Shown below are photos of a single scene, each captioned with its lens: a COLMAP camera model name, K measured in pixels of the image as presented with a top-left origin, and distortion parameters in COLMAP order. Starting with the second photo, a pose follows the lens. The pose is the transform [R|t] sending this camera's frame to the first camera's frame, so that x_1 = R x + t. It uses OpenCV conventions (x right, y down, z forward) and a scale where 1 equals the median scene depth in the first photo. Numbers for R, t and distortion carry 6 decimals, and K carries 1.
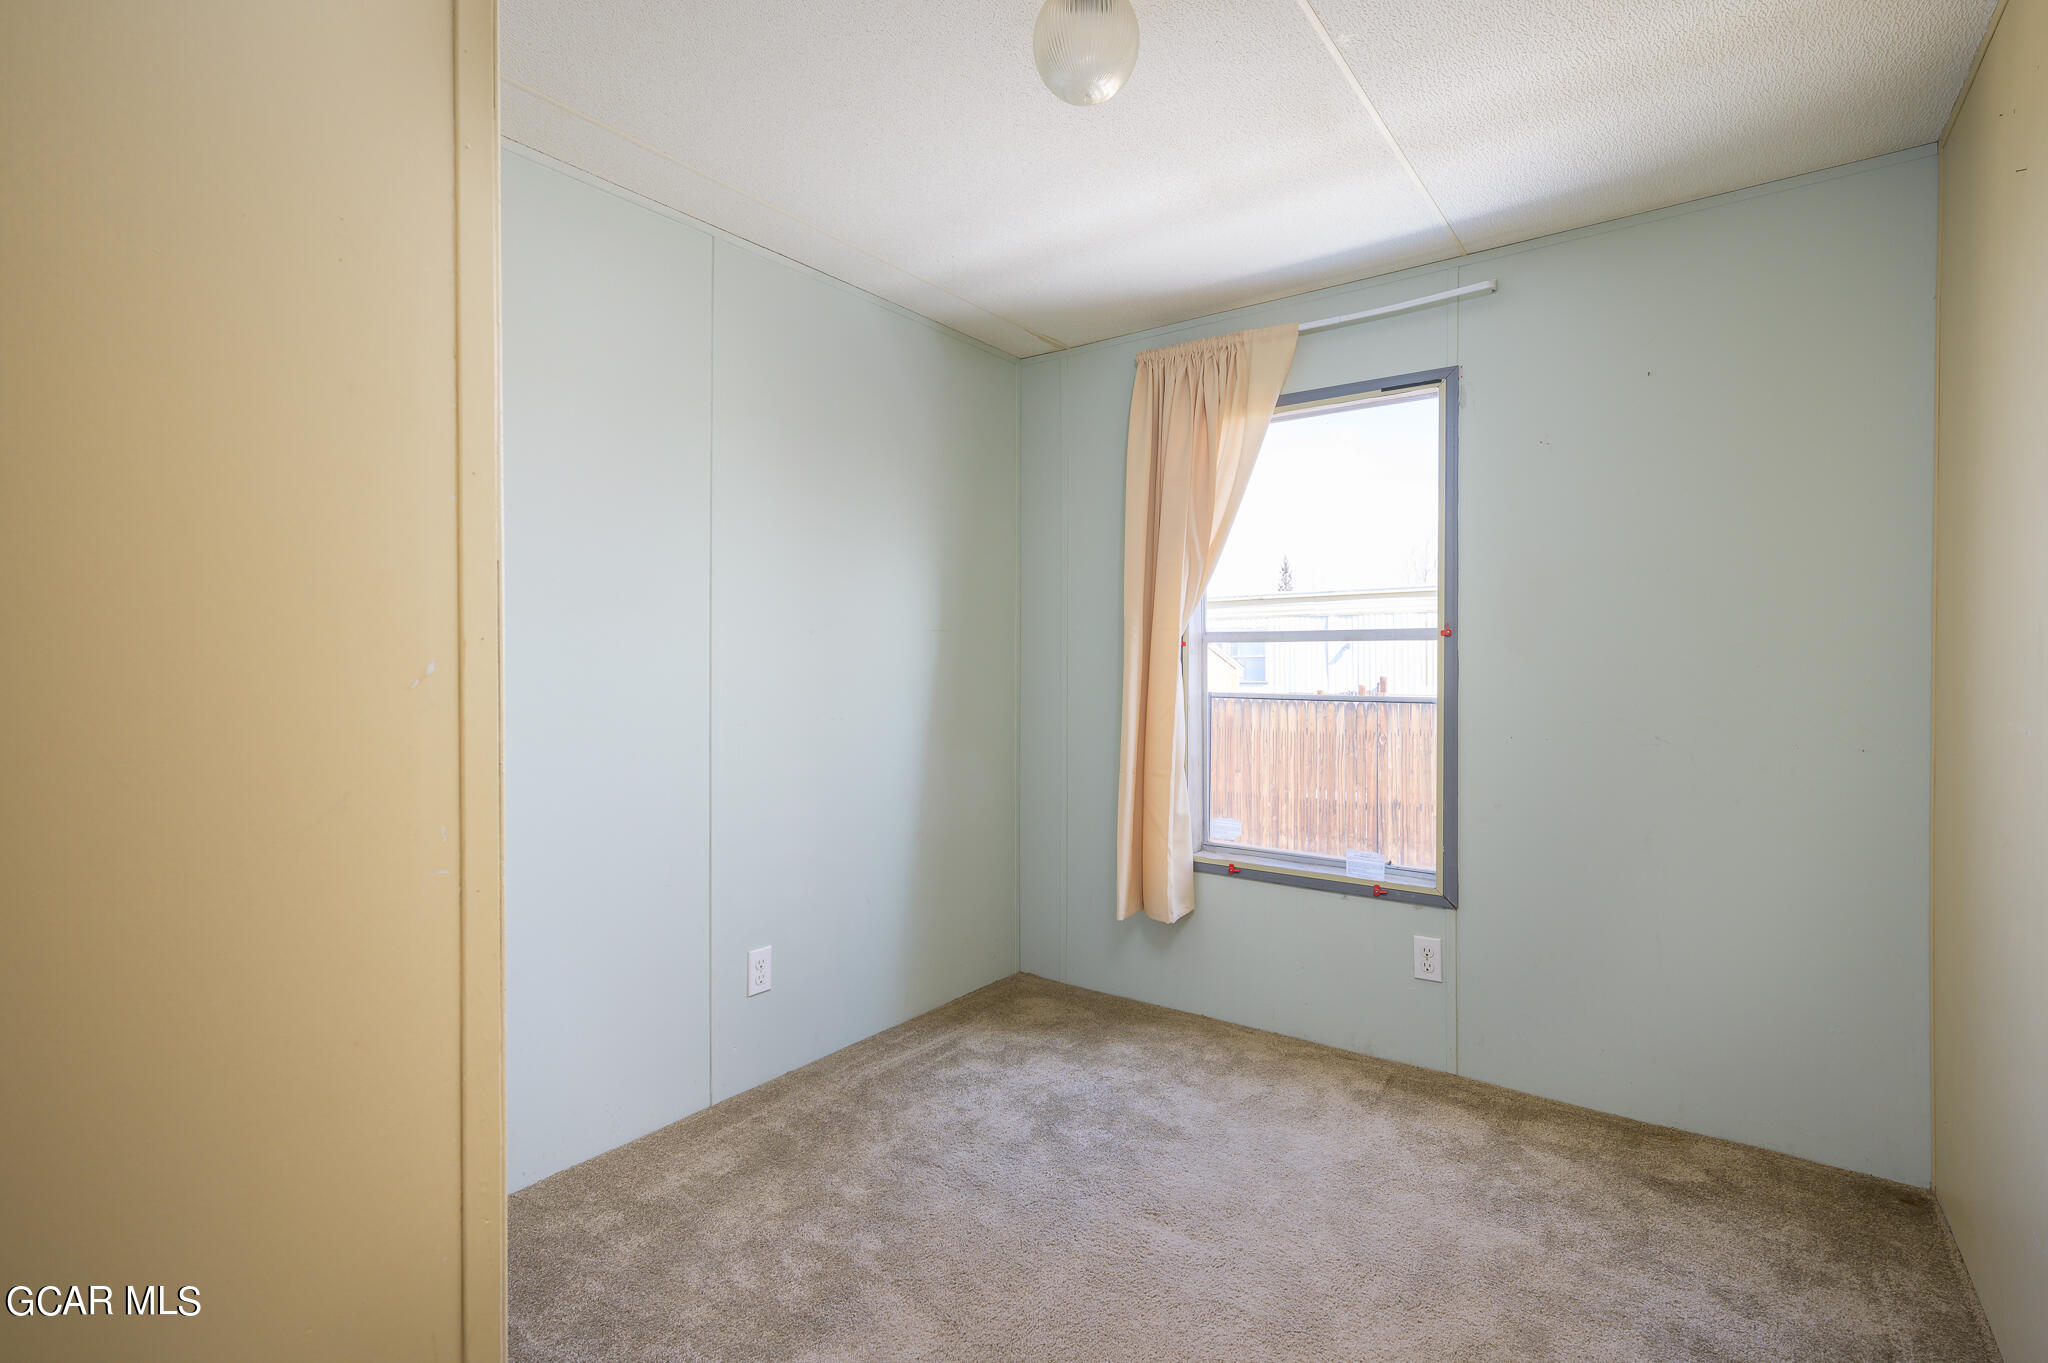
lens RADIAL K [[964.1, 0, 1031.1], [0, 964.1, 664.7], [0, 0, 1]] dist [0.001083, 0.000868]
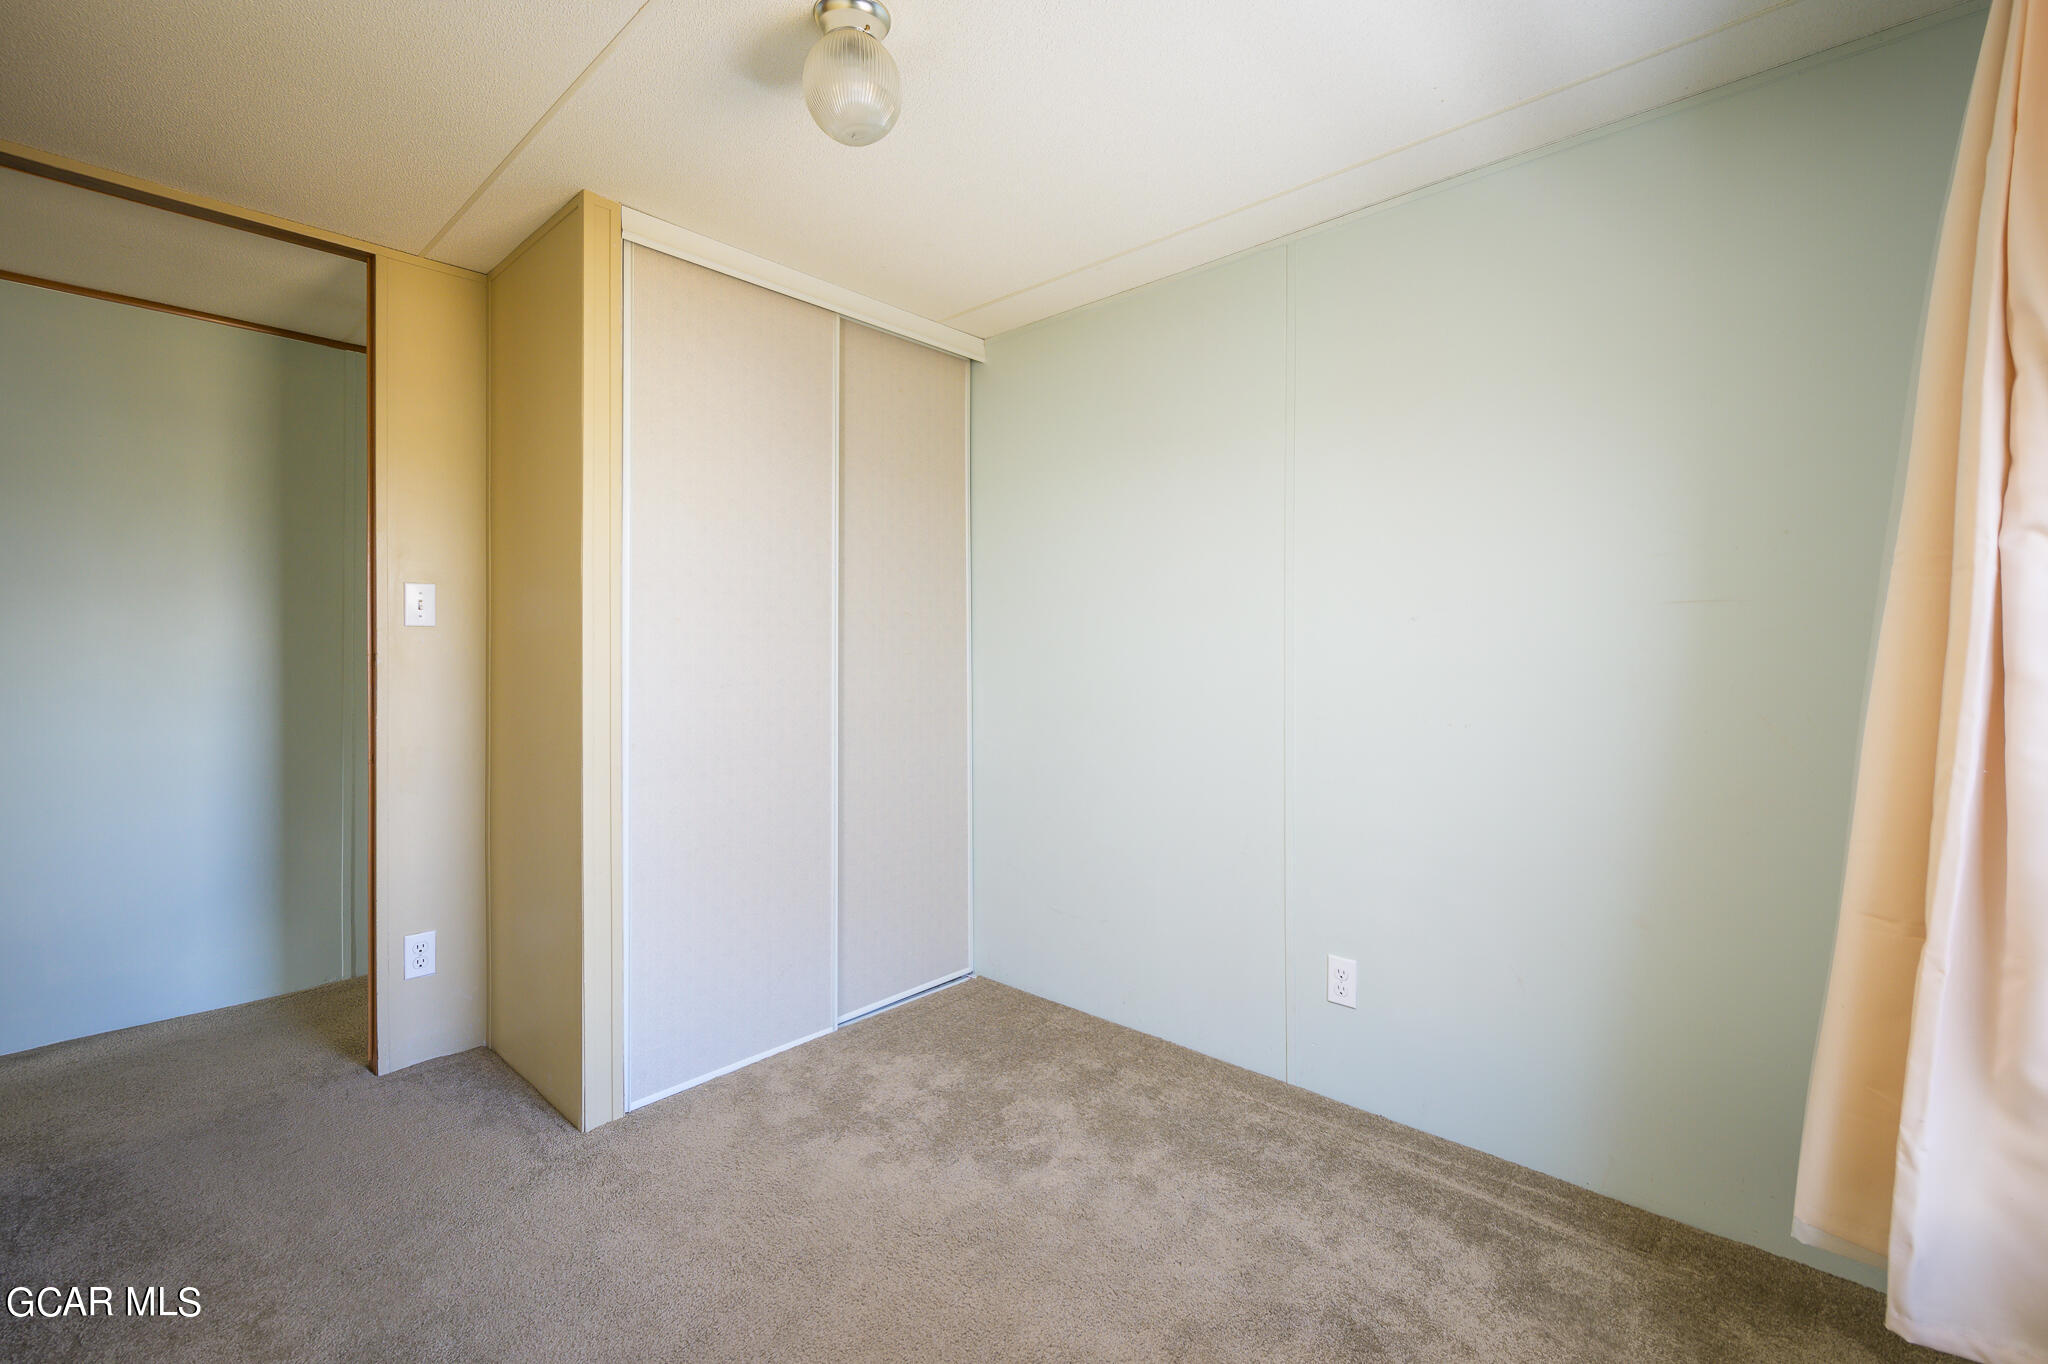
lens RADIAL K [[888.8, 0, 1027.1], [0, 888.8, 652.7], [0, 0, 1]] dist [0.001250, -0.000026]
pose [[-0.112715, 0.000123, -0.993627, 0.605492], [-0.005152, 0.999986, 0.000708, -0.001772], [0.993614, 0.005199, -0.112713, 0.780902]]
